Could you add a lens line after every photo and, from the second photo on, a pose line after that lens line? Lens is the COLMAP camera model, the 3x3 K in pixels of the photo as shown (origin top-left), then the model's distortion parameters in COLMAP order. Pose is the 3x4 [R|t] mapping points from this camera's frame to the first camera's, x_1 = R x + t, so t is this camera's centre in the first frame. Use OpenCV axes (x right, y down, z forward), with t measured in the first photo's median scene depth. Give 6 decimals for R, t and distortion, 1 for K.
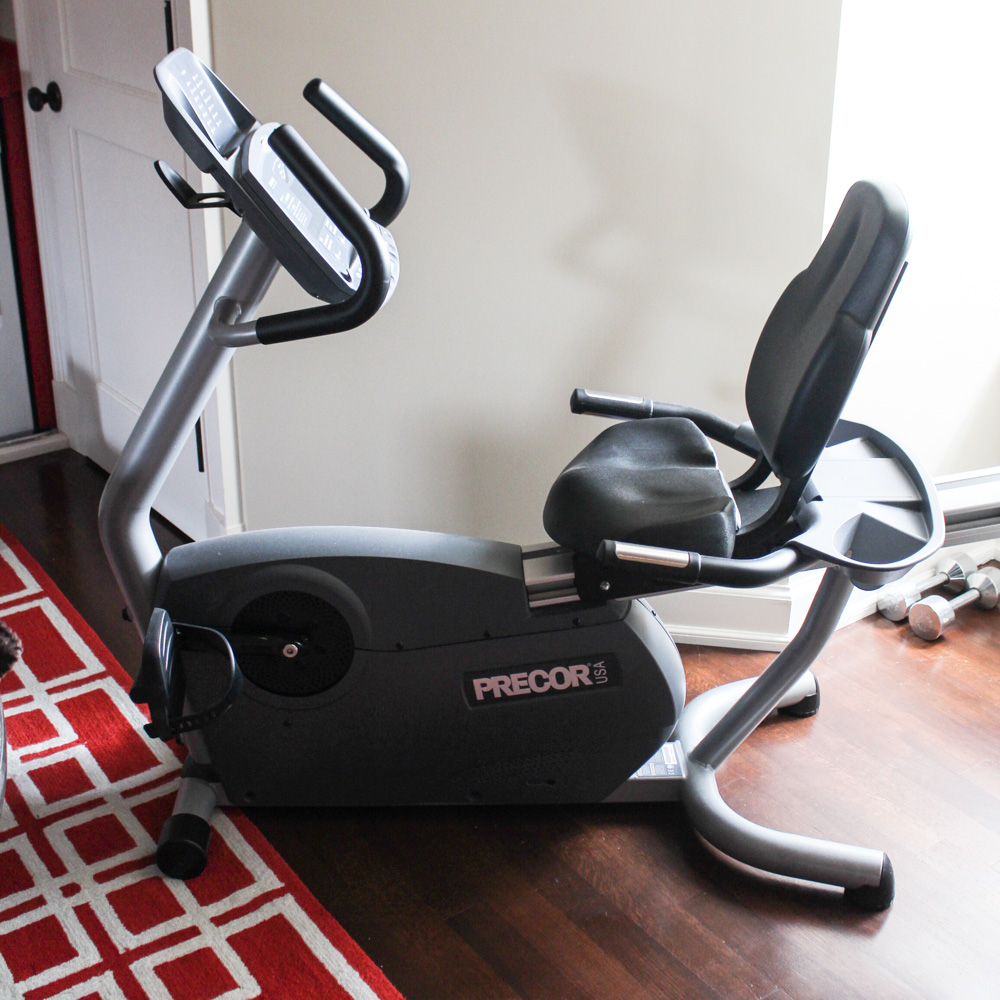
lens RADIAL K [[1462.2, 0, 500.0], [0, 1462.2, 500.0], [0, 0, 1]] dist [-0.180810, 0.513590]
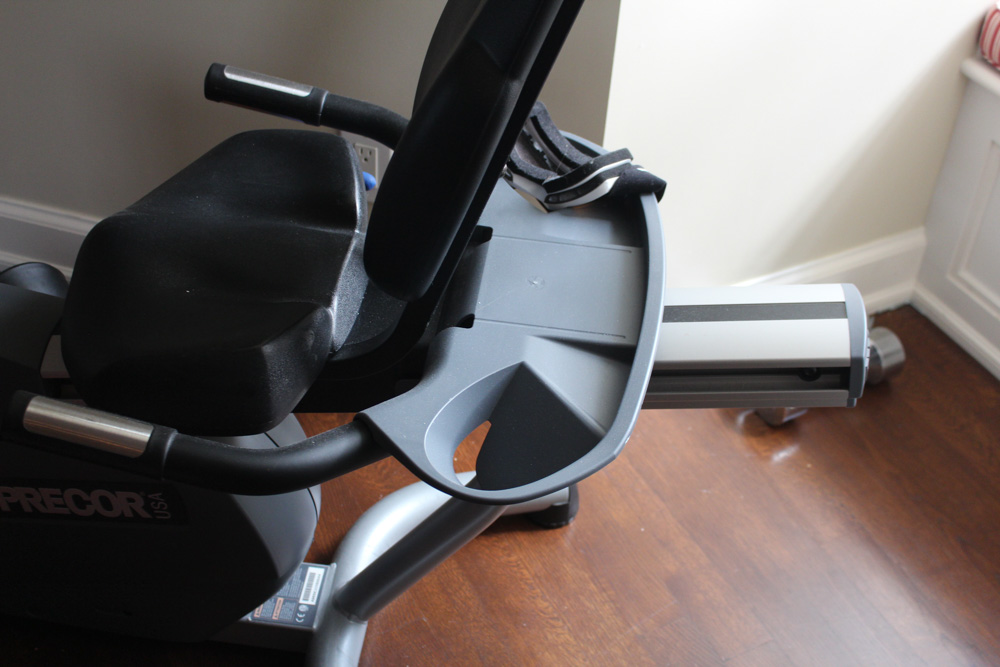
lens RADIAL K [[1316.1, 0, 497.3], [0, 1316.1, 350.6], [0, 0, 1]] dist [-0.053970, 0.035061]
pose [[0.987427, 0.132275, -0.086552, 0.269303], [-0.104587, 0.957237, 0.269739, -0.135302], [0.118530, -0.257295, 0.959036, 0.440117]]
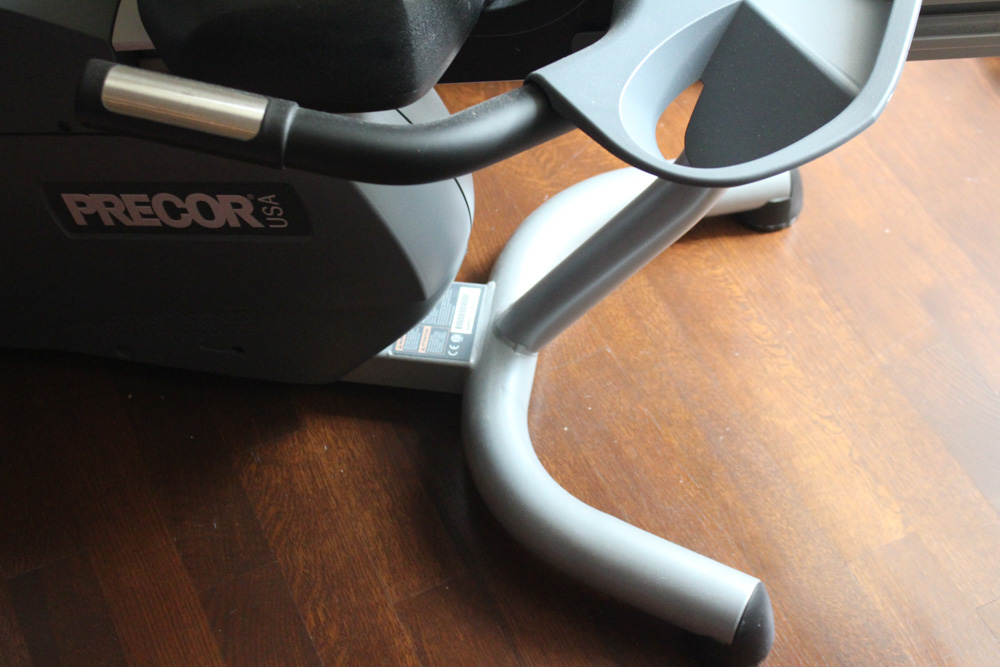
lens RADIAL K [[1658.8, 0, 500.0], [0, 1658.8, 333.5], [0, 0, 1]] dist [-0.010514, 0.019137]
pose [[0.979165, 0.124831, -0.160163, 0.254728], [-0.041680, 0.895489, 0.443129, -0.117326], [0.198740, -0.427221, 0.882034, 0.450222]]
